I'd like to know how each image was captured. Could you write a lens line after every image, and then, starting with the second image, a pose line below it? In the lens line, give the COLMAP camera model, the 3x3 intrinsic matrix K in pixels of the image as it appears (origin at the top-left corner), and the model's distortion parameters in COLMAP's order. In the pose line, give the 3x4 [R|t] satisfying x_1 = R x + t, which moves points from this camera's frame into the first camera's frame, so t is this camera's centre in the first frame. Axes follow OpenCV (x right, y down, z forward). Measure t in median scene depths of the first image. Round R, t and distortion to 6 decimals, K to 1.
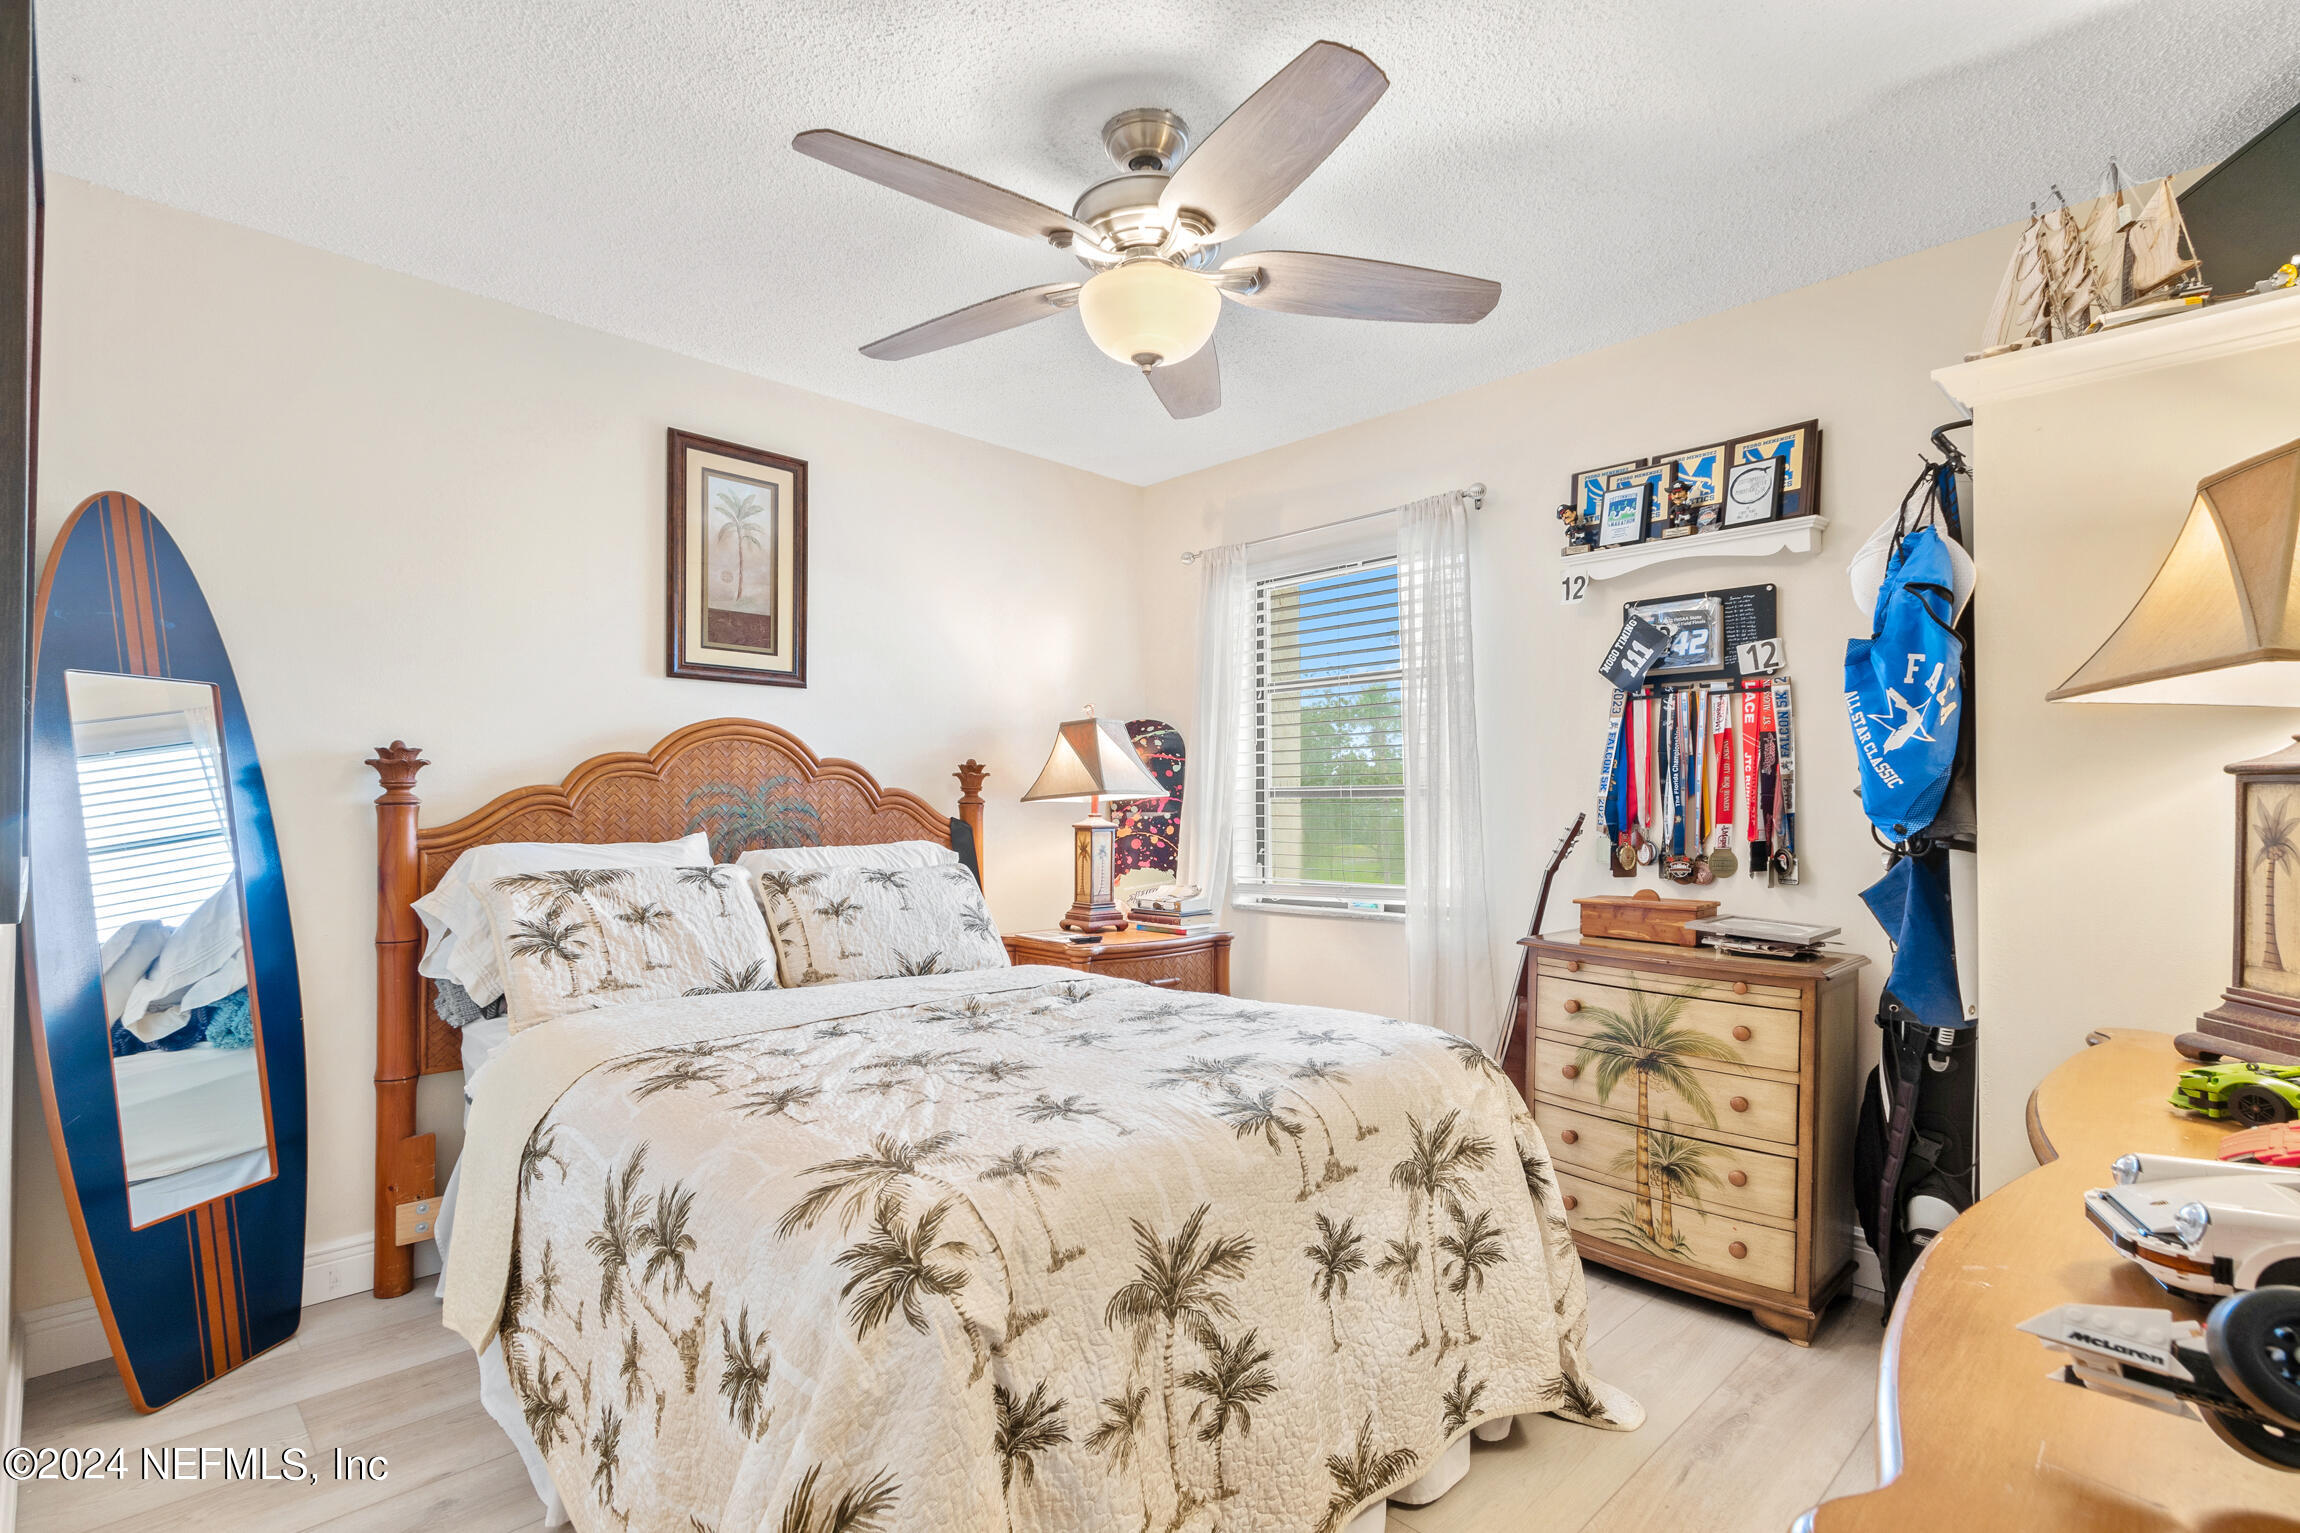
lens RADIAL K [[1084.0, 0, 1133.5], [0, 1084.0, 789.6], [0, 0, 1]] dist [-0.001819, -0.000279]
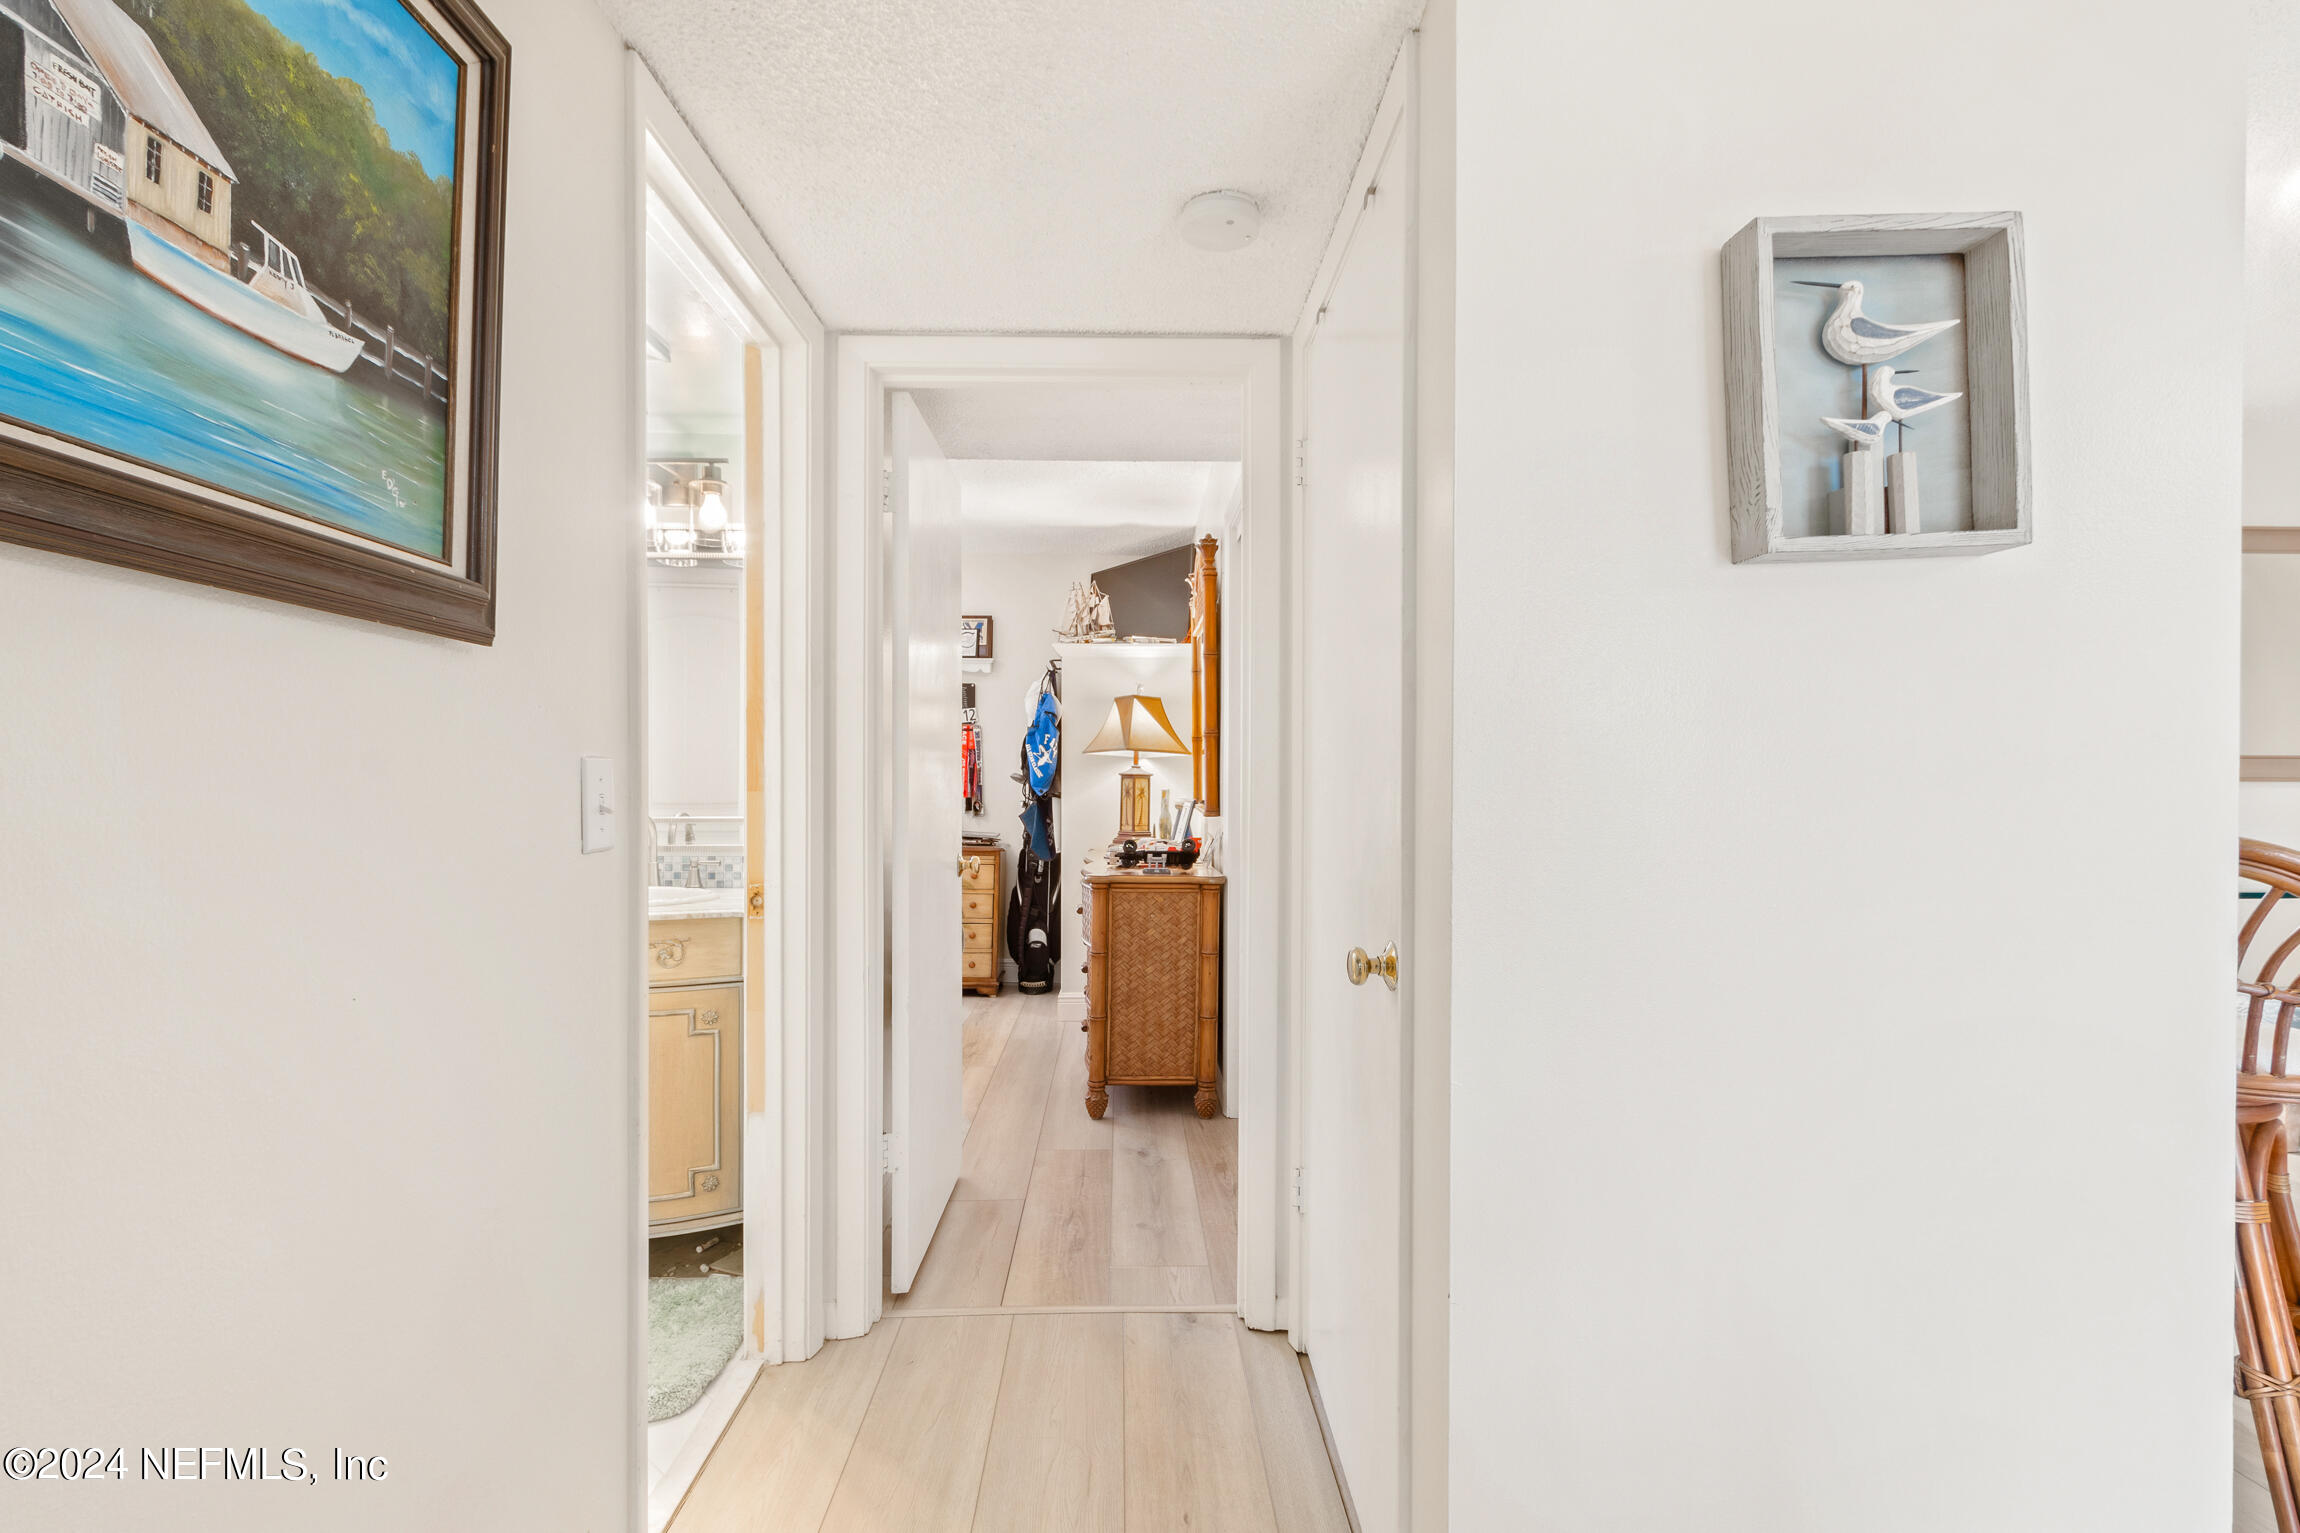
lens RADIAL K [[1084.0, 0, 1133.5], [0, 1084.0, 789.6], [0, 0, 1]] dist [-0.001819, -0.000279]
pose [[0.679588, -0.007657, 0.733554, -1.046715], [-0.013424, 0.999648, 0.022871, -0.031803], [-0.733471, -0.025390, 0.679246, -0.974493]]
